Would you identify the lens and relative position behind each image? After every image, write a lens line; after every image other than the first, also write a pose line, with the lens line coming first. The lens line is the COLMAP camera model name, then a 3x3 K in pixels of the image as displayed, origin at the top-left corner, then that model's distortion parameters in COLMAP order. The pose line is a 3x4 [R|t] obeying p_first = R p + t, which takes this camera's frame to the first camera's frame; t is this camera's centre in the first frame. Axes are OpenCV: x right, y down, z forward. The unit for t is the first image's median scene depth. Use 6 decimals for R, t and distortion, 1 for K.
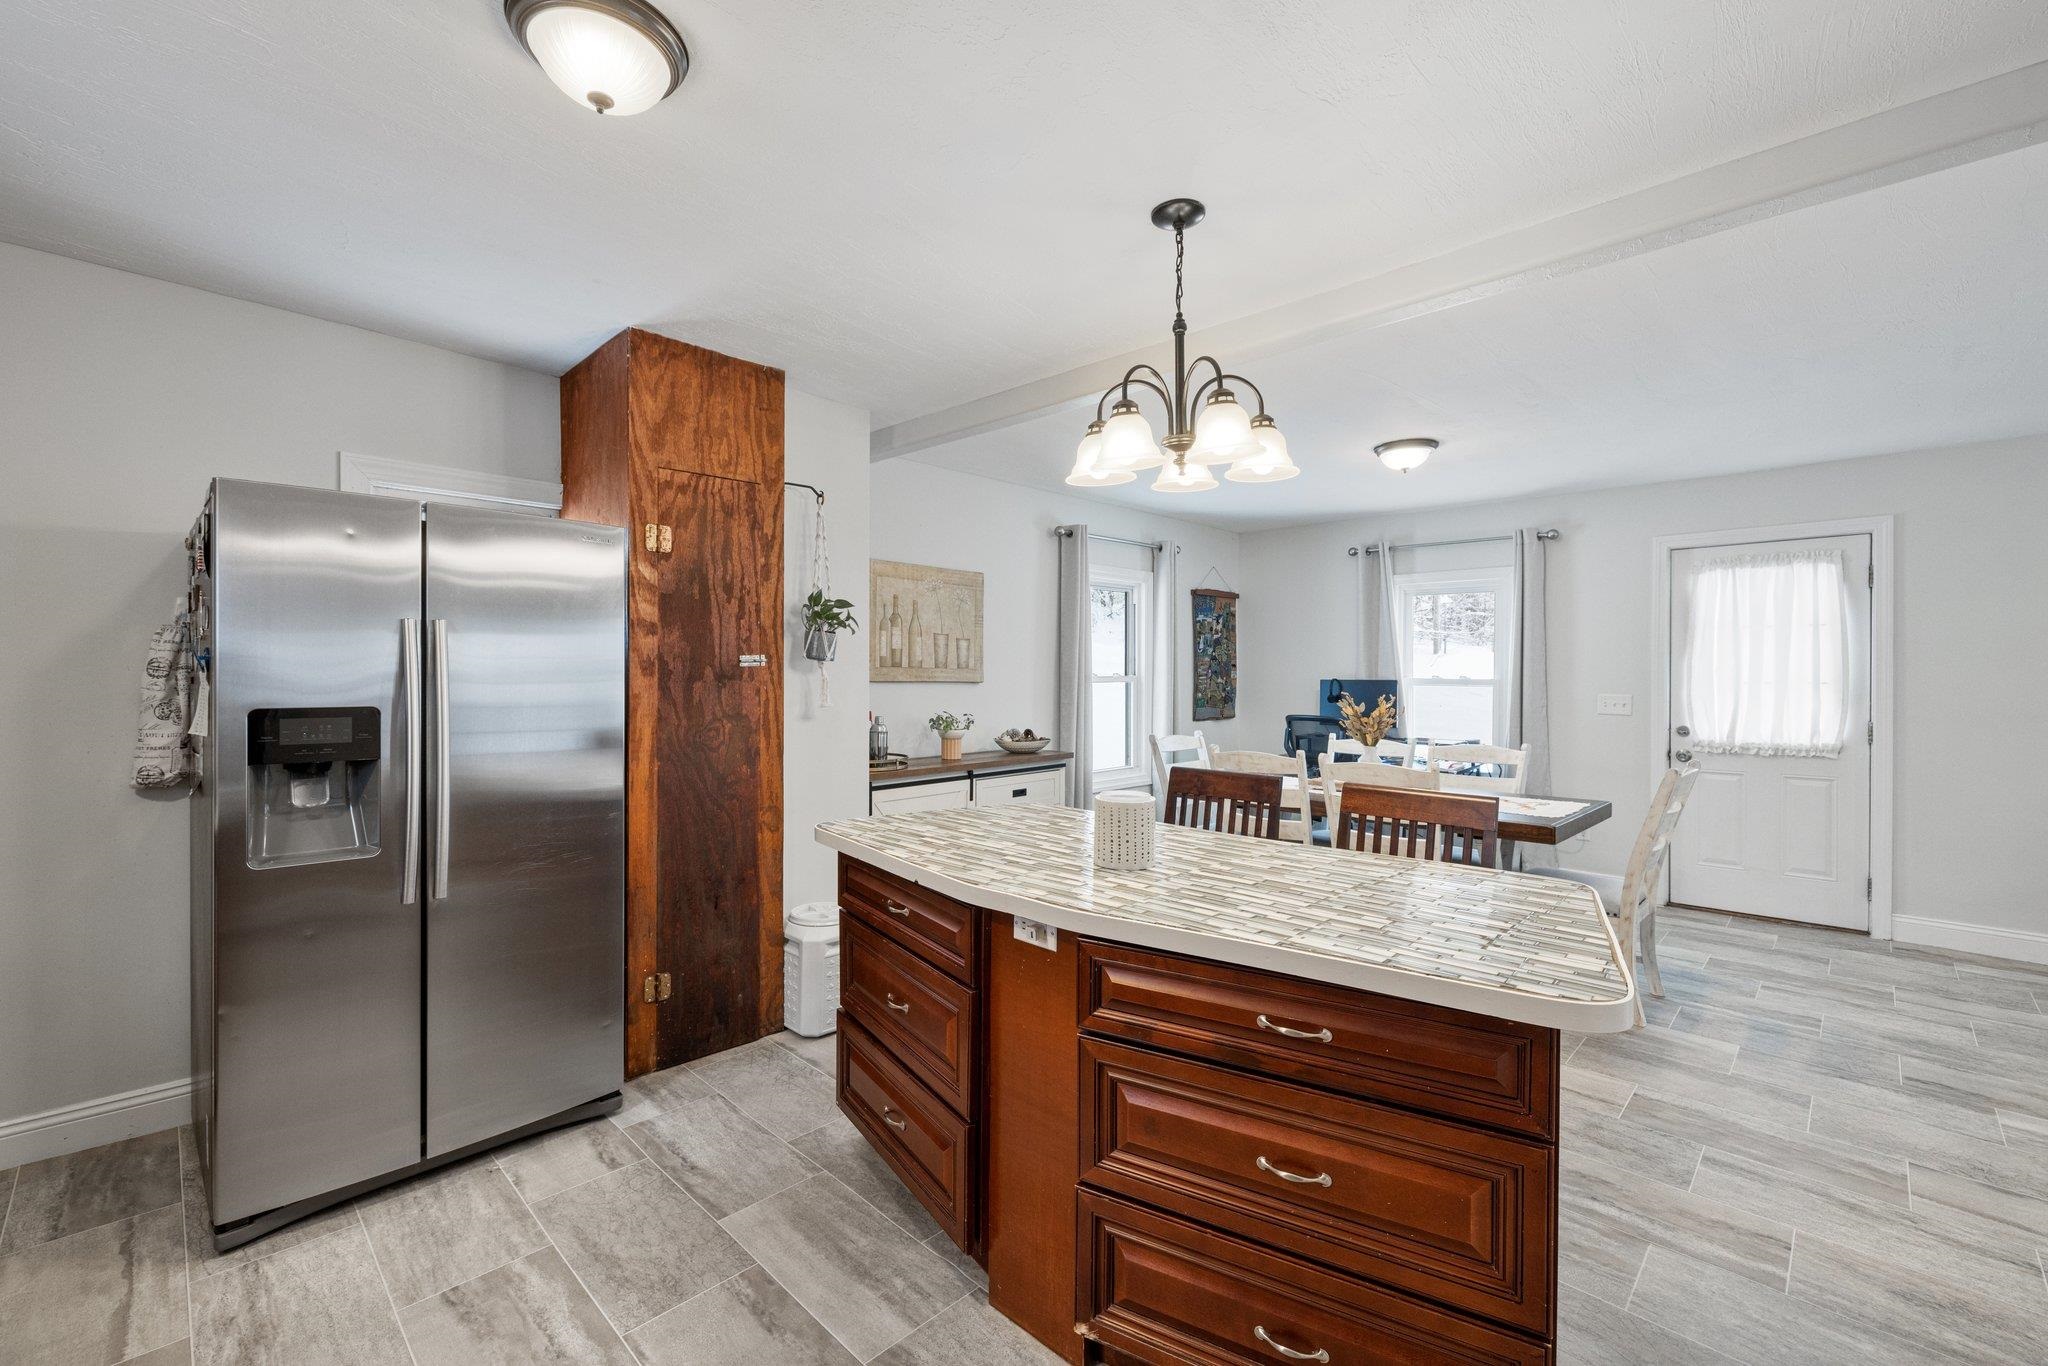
lens RADIAL K [[865.8, 0, 1024.0], [0, 865.8, 683.0], [0, 0, 1]] dist [-0.000593, 0.000020]
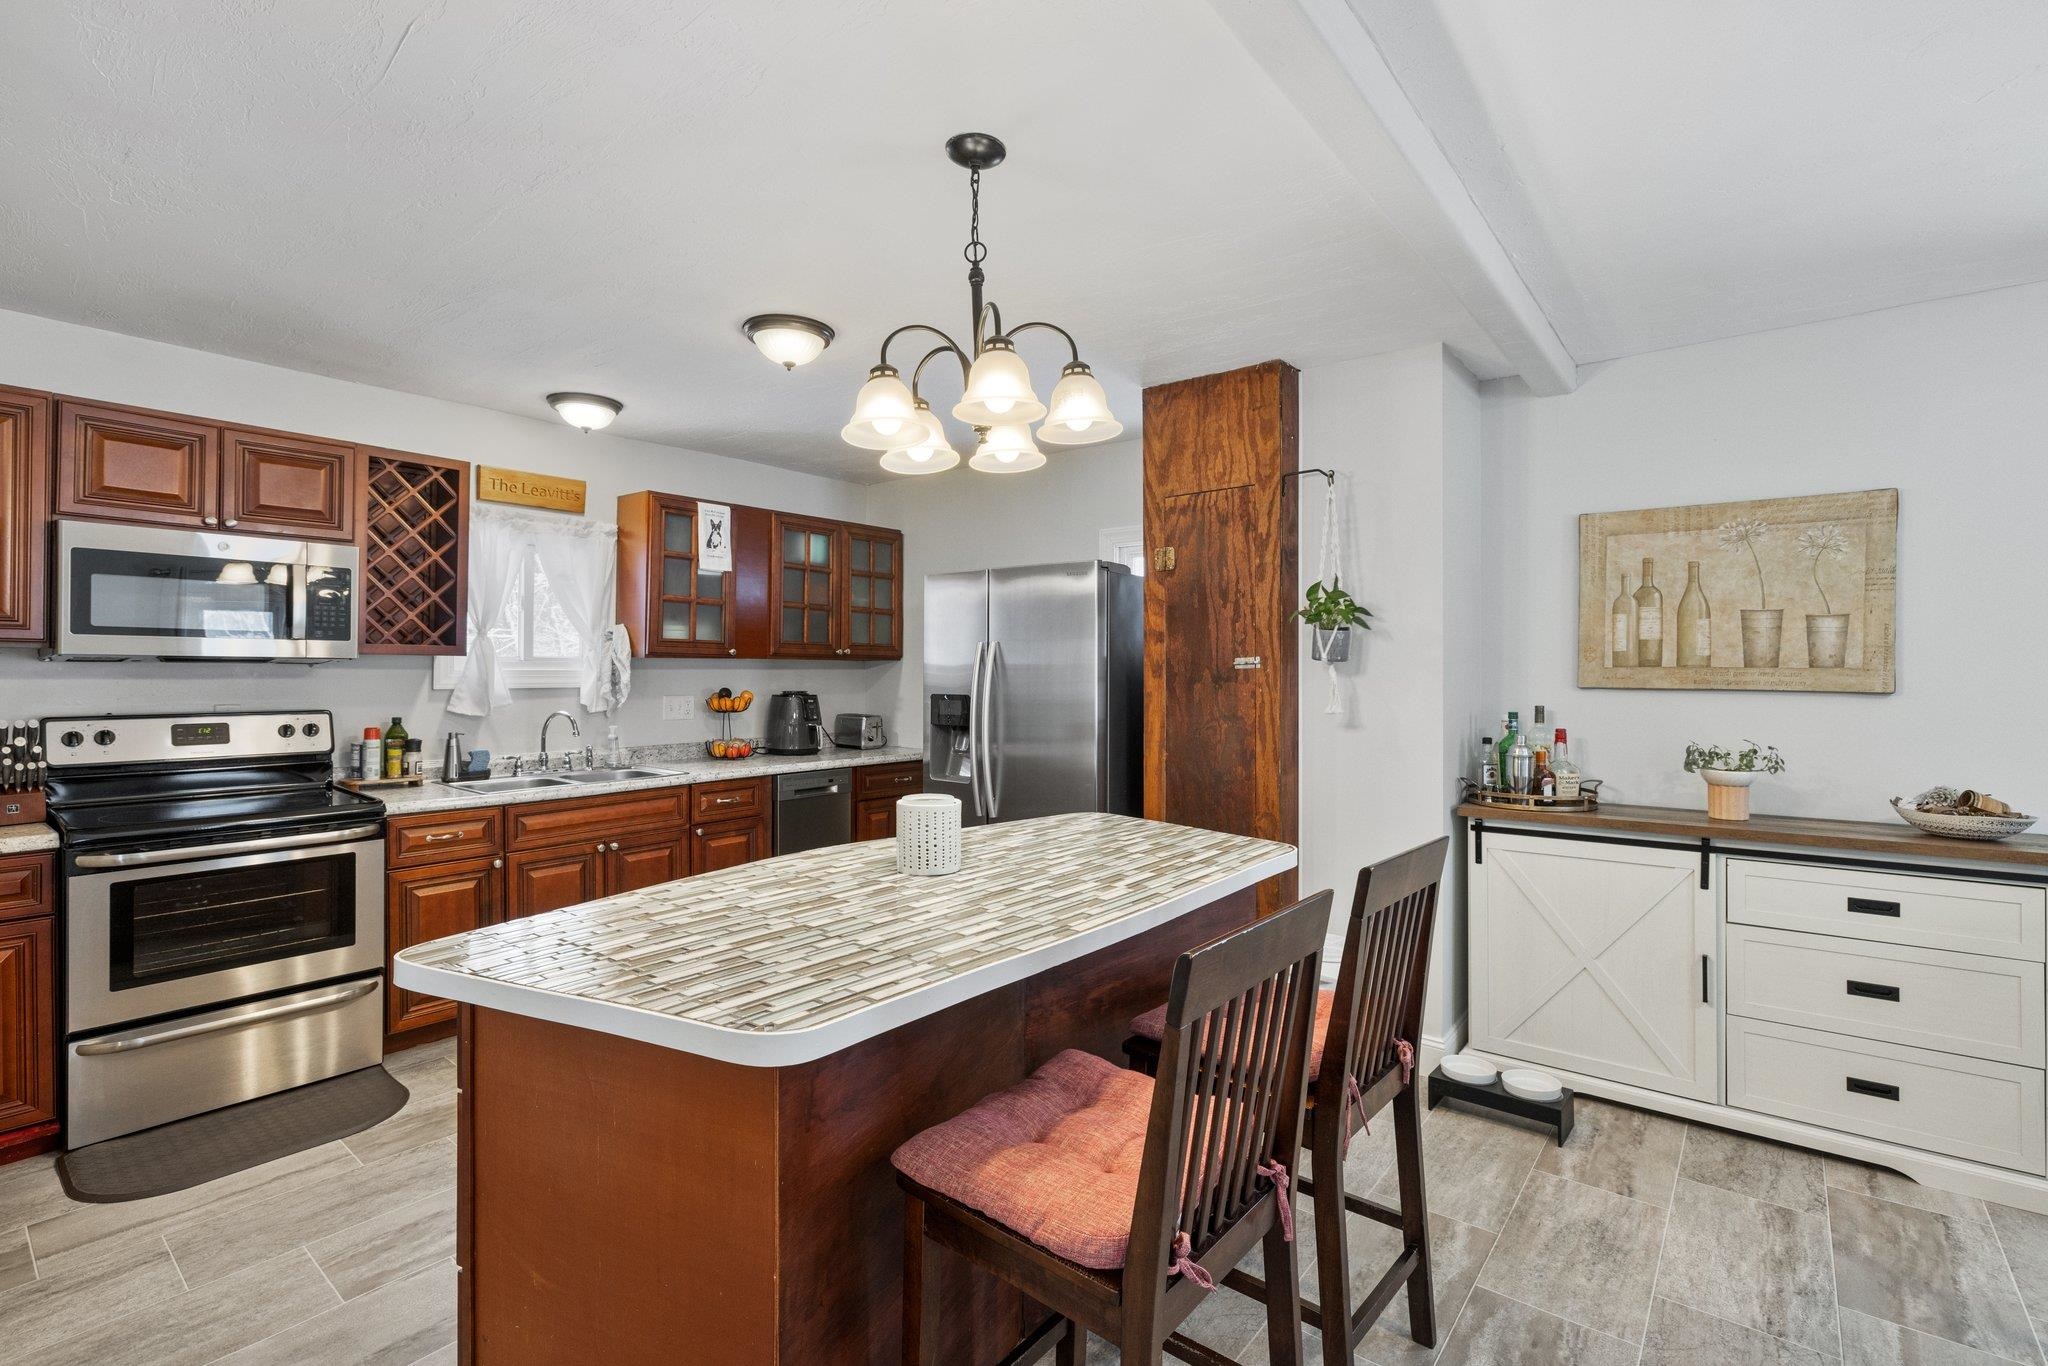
lens RADIAL K [[932.6, 0, 1024.0], [0, 932.6, 683.0], [0, 0, 1]] dist [-0.011787, 0.000497]
pose [[0.077418, 0.008026, -0.996966, 0.543620], [-0.013028, 0.999890, 0.007038, -0.004885], [0.996914, 0.012443, 0.077514, 0.481988]]
